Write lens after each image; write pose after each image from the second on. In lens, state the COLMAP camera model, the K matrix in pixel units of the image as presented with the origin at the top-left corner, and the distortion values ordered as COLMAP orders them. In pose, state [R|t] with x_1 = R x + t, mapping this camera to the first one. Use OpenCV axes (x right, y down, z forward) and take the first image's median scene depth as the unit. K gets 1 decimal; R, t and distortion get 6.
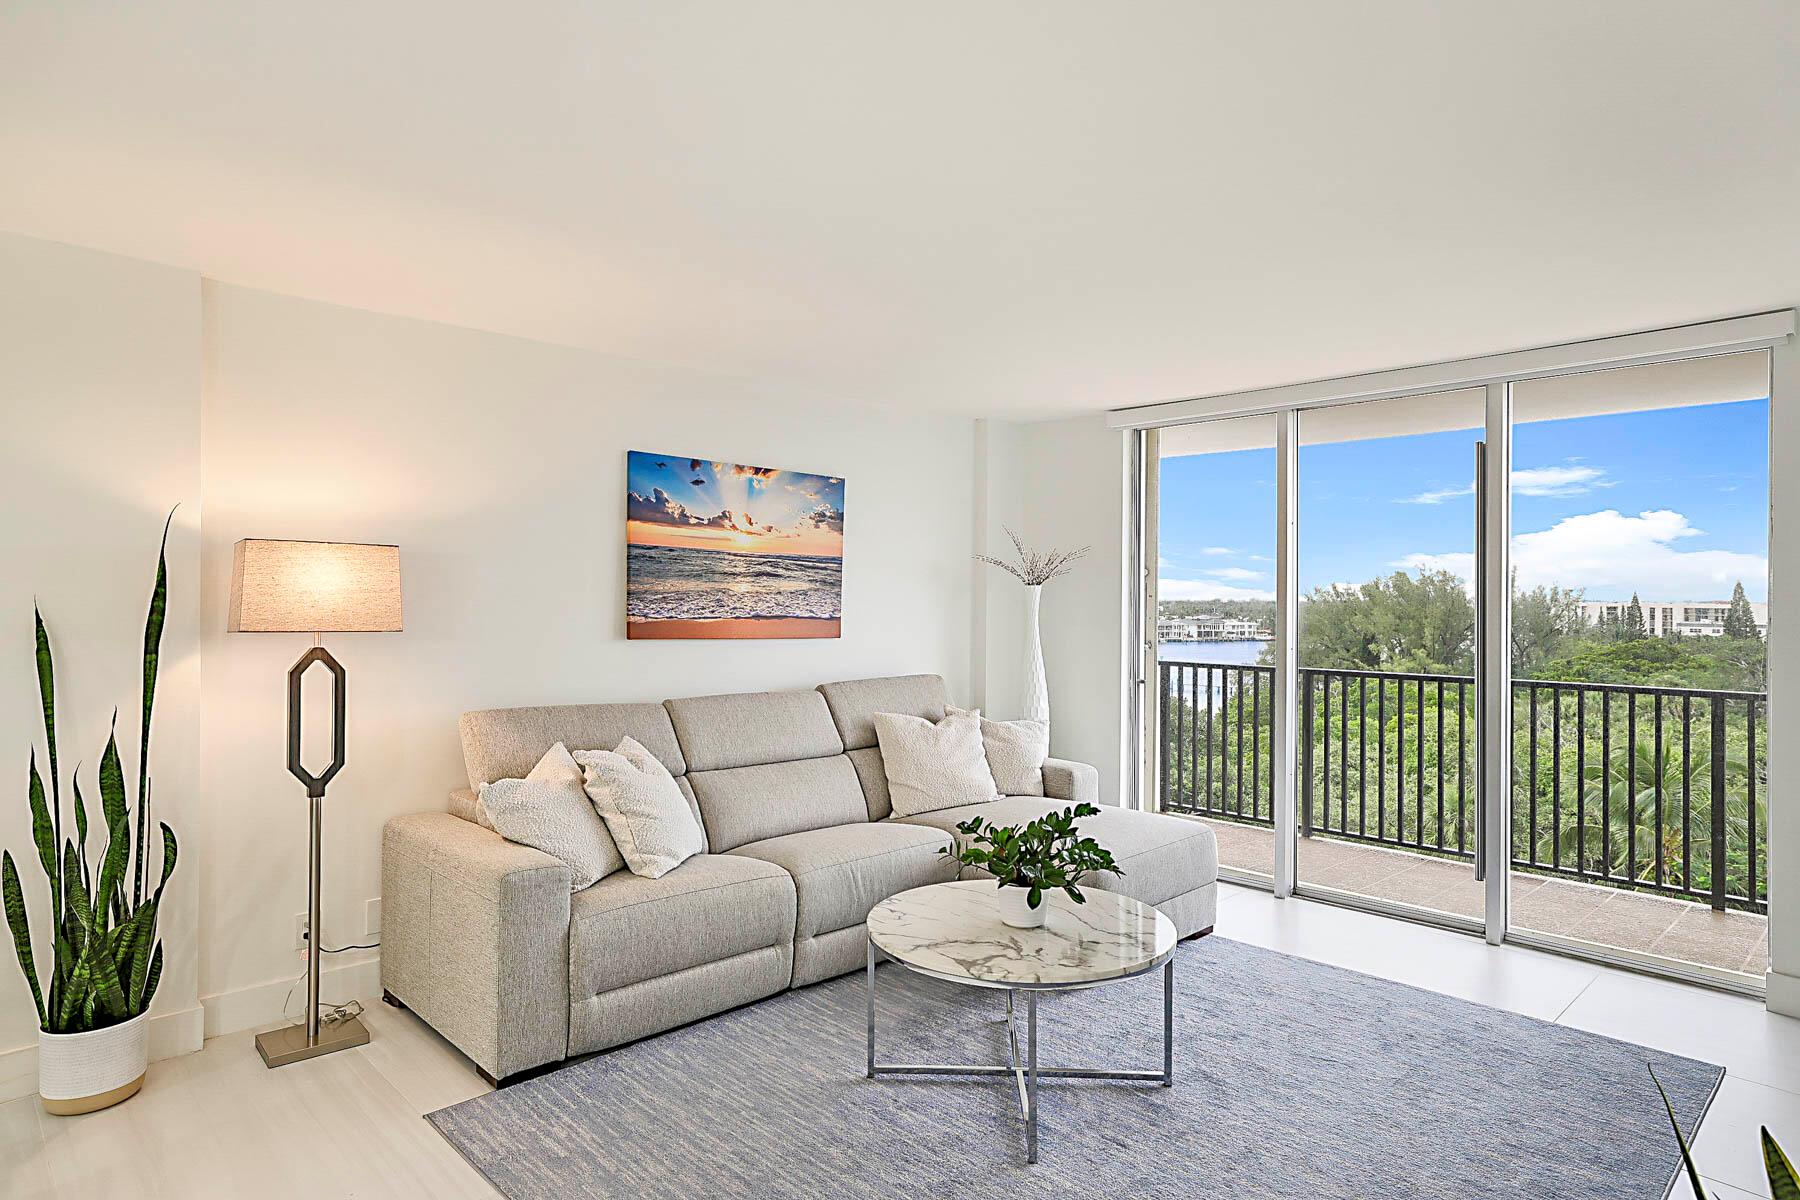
lens RADIAL K [[1039.6, 0, 895.4], [0, 1039.6, 600.0], [0, 0, 1]] dist [-0.000986, 0.002411]
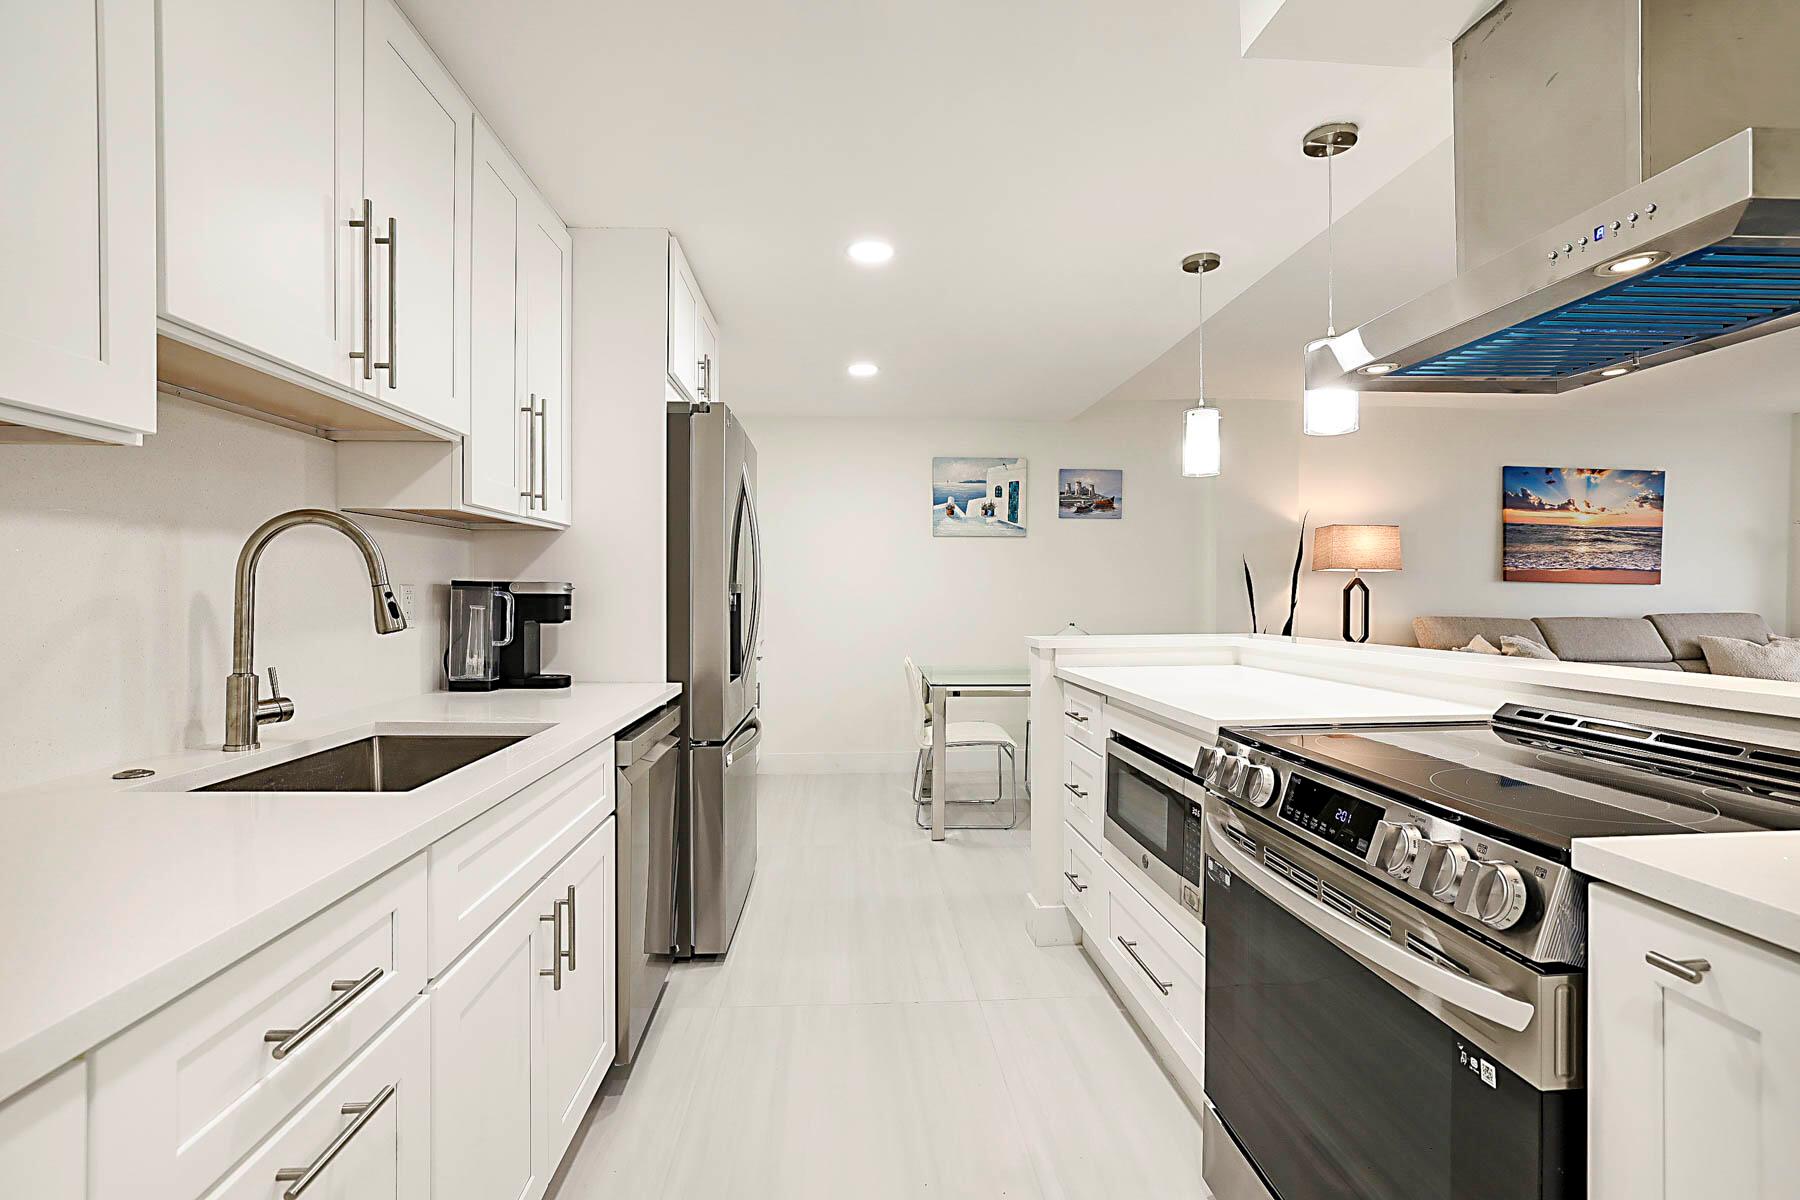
lens RADIAL K [[814.6, 0, 906.0], [0, 814.6, 600.9], [0, 0, 1]] dist [-0.054398, 0.024331]
pose [[0.758404, 0.001549, -0.651783, -0.144312], [0.002354, 0.999984, 0.005116, 0.056490], [0.651781, -0.005415, 0.758388, -0.532432]]
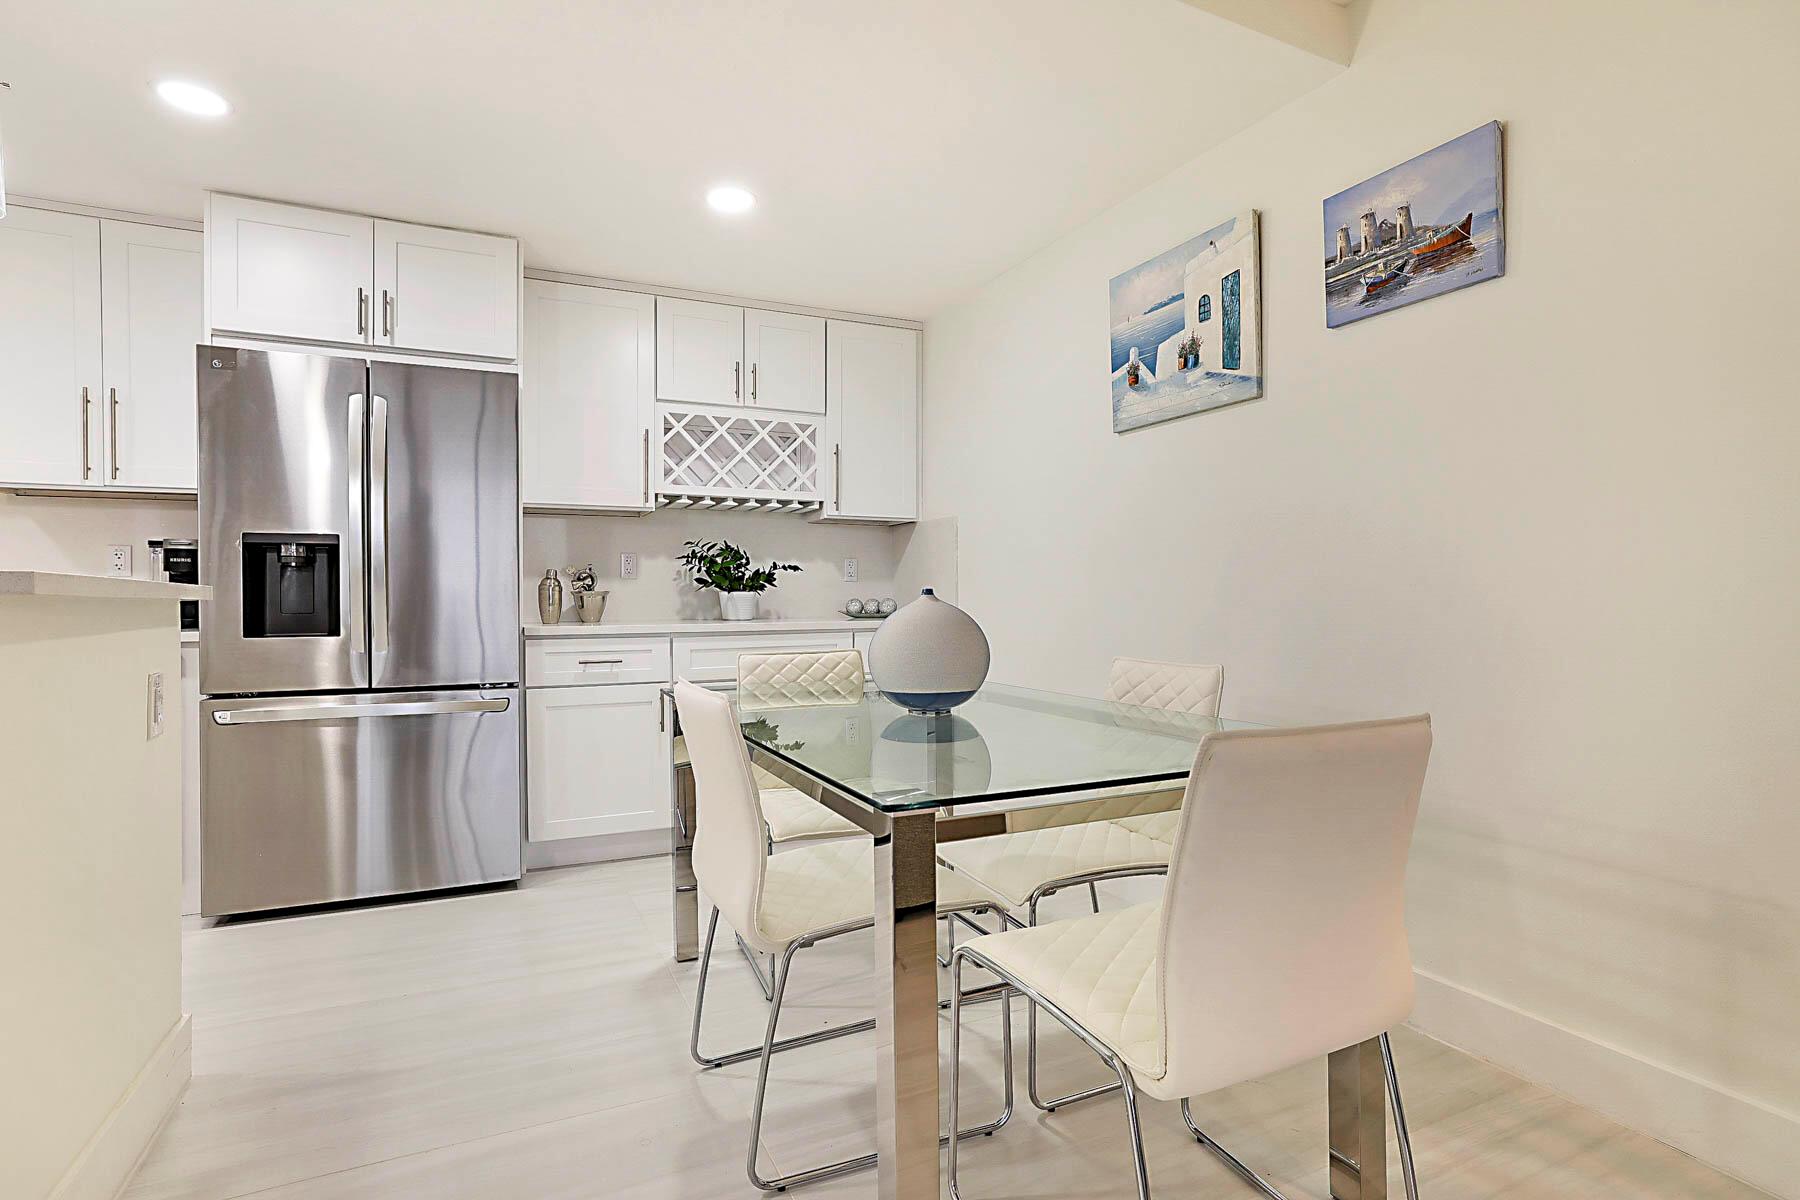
lens RADIAL K [[895.2, 0, 891.6], [0, 895.2, 605.0], [0, 0, 1]] dist [-0.041948, 0.028344]
pose [[-0.330012, 0.001879, -0.943975, -0.199610], [-0.001030, 0.999997, 0.002351, 0.093160], [0.943976, 0.001748, -0.330009, 0.402571]]
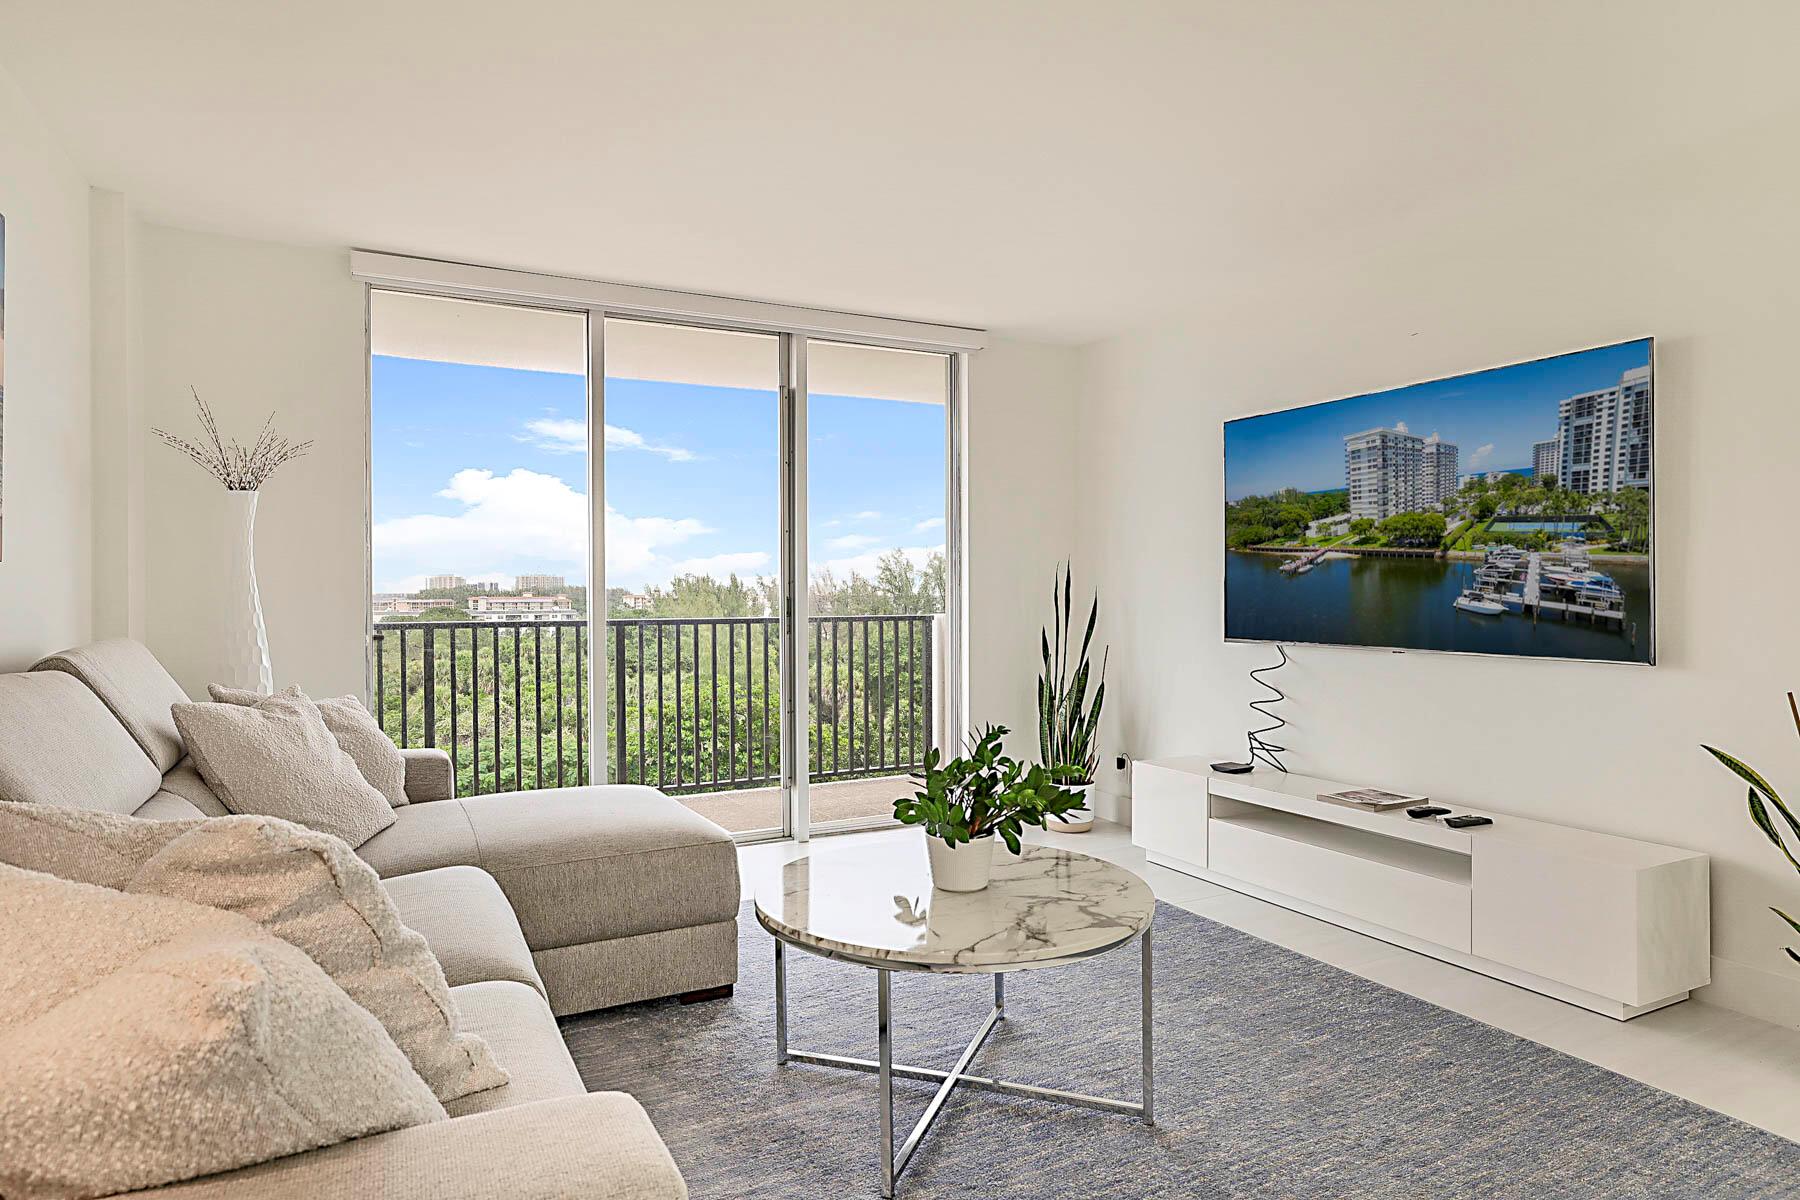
lens RADIAL K [[1039.6, 0, 895.4], [0, 1039.6, 600.0], [0, 0, 1]] dist [-0.000986, 0.002411]
pose [[0.299701, -0.015062, 0.953914, -0.417212], [0.008087, 0.999880, 0.013247, 0.056280], [-0.953999, 0.003744, 0.299786, 0.535390]]
